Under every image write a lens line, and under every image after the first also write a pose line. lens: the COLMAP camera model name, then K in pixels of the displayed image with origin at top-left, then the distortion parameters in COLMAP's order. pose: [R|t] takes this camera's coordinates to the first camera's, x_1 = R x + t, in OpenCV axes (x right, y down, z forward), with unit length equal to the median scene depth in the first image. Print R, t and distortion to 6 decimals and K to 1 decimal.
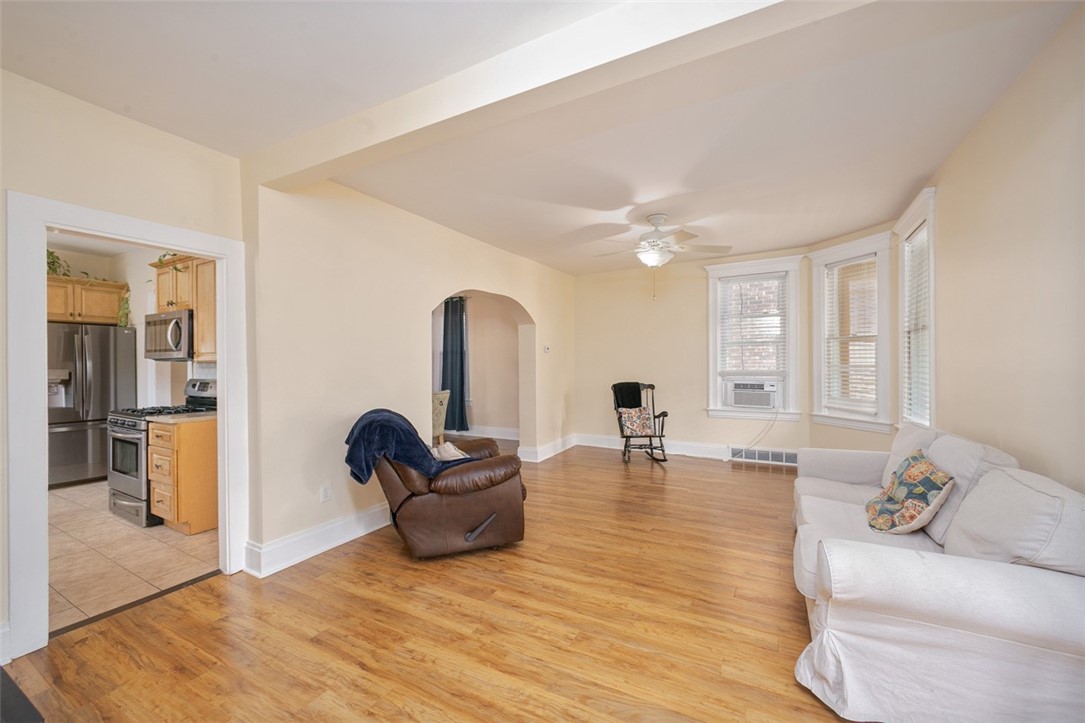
lens RADIAL K [[405.5, 0, 558.9], [0, 405.5, 361.1], [0, 0, 1]] dist [-0.000094, -0.000120]
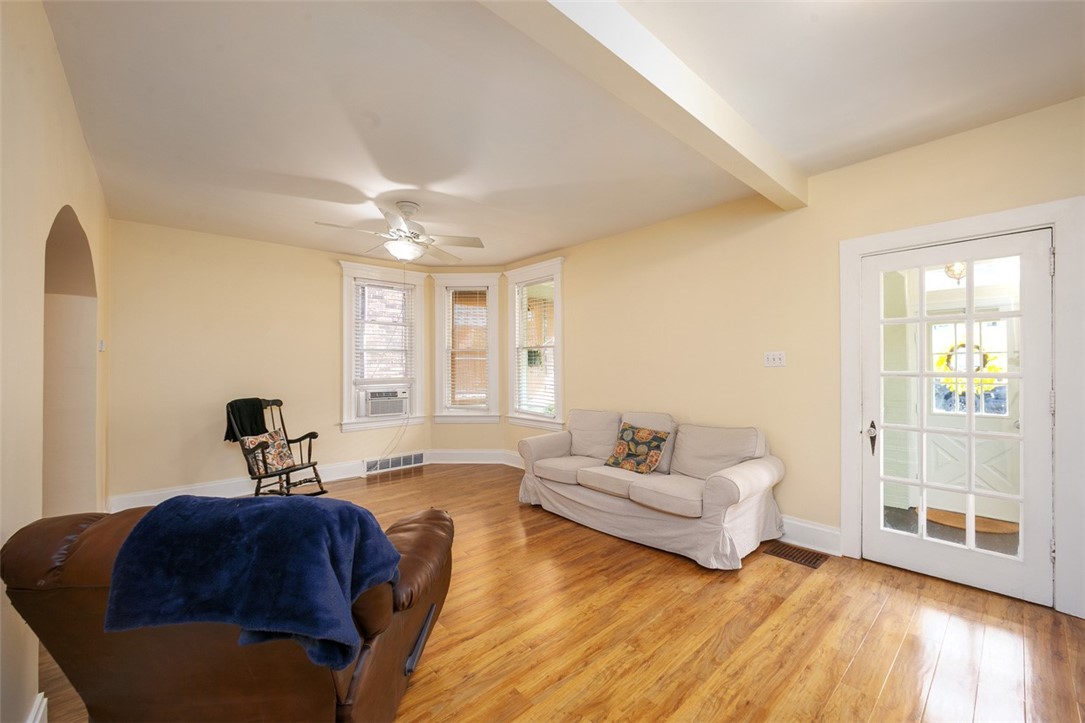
lens RADIAL K [[431.7, 0, 524.8], [0, 431.7, 360.7], [0, 0, 1]] dist [-0.001360, -0.000249]
pose [[0.378837, 0.014208, 0.925355, -0.551005], [0.000511, 0.999879, -0.015561, -0.004389], [-0.925463, 0.006368, 0.378783, 0.437971]]
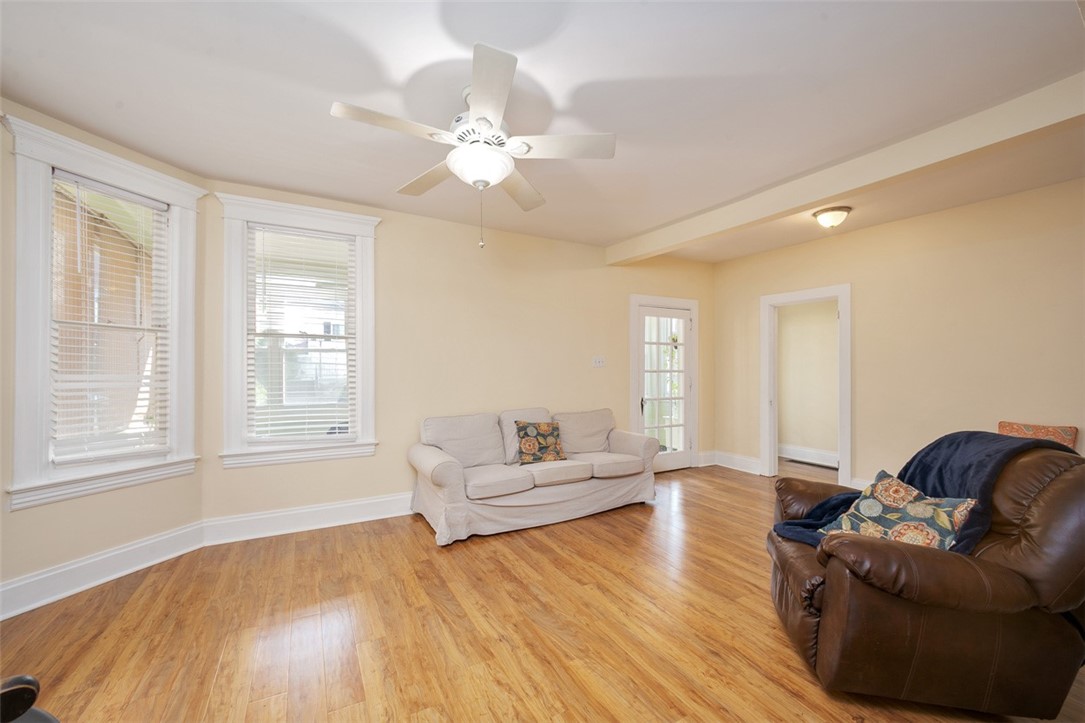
lens RADIAL K [[461.5, 0, 555.6], [0, 461.5, 366.5], [0, 0, 1]] dist [-0.000119, -0.000260]
pose [[-0.836066, 0.014470, 0.548438, -0.180546], [0.008526, 0.999874, -0.013383, 0.012870], [-0.548563, -0.006513, -0.836084, 1.537378]]
